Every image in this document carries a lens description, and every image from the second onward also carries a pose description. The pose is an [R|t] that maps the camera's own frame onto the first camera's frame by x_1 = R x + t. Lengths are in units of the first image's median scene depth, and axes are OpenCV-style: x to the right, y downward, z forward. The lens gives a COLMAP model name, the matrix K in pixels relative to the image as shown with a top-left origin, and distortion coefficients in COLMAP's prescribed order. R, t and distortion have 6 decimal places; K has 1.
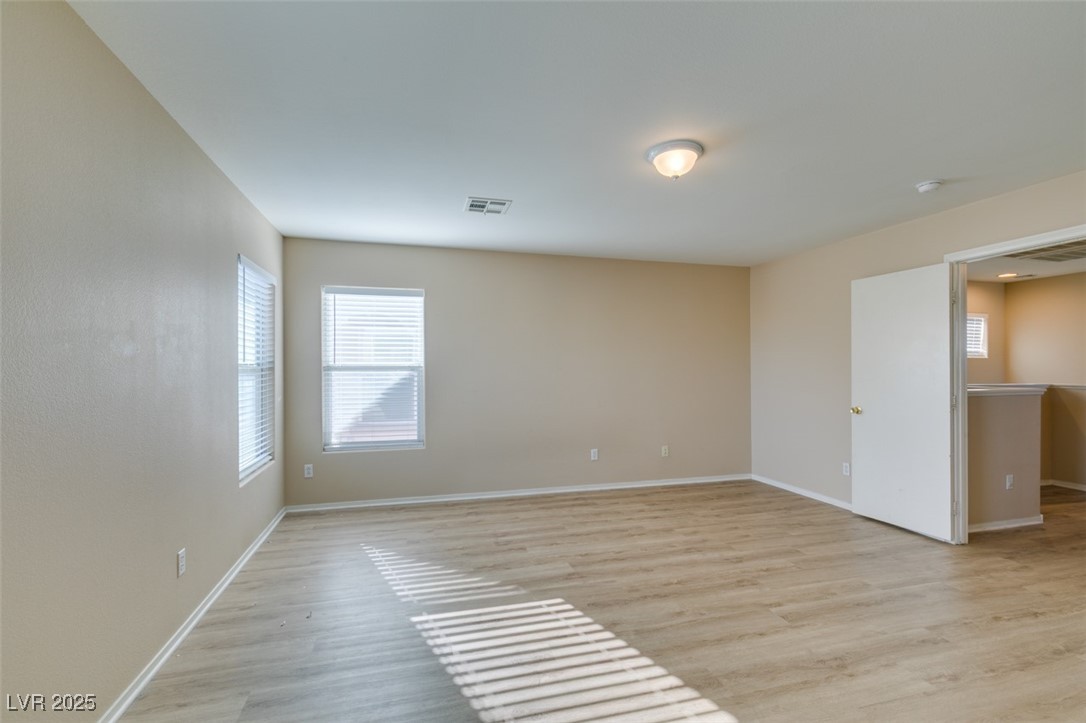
lens RADIAL K [[483.3, 0, 541.2], [0, 483.3, 363.0], [0, 0, 1]] dist [0.004374, -0.000567]
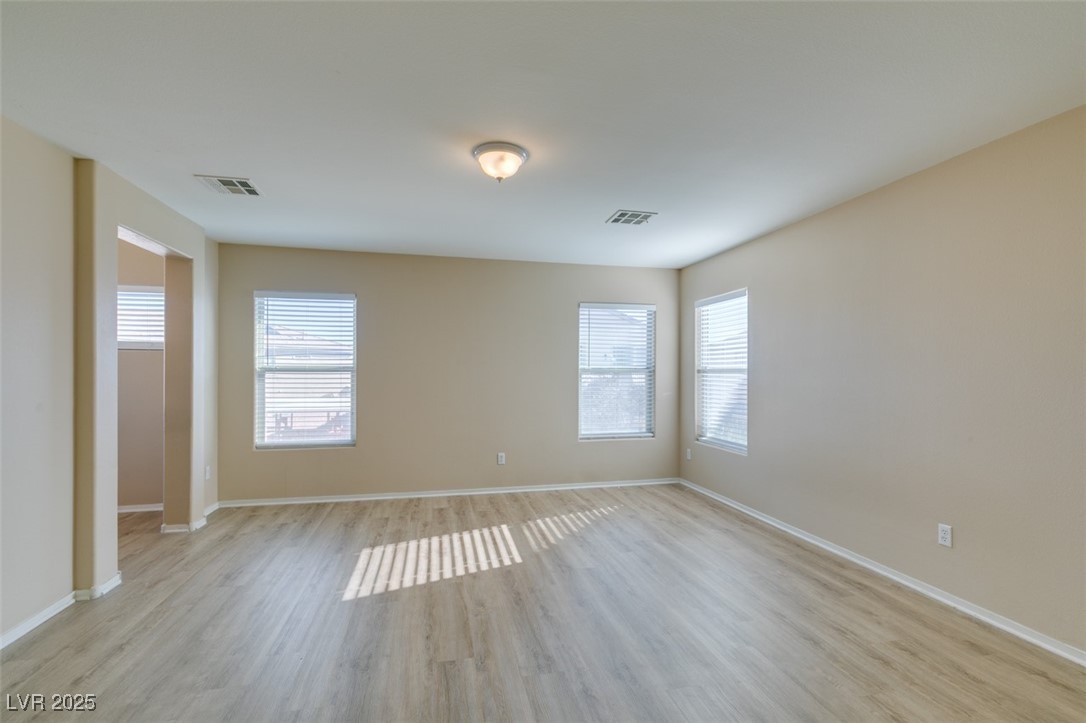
lens RADIAL K [[483.3, 0, 544.0], [0, 483.3, 368.5], [0, 0, 1]] dist [0.004374, -0.000567]
pose [[-0.035723, -0.004421, -0.999352, 1.002147], [0.007696, 0.999959, -0.004699, 0.009924], [0.999332, -0.007859, -0.035688, 0.888502]]
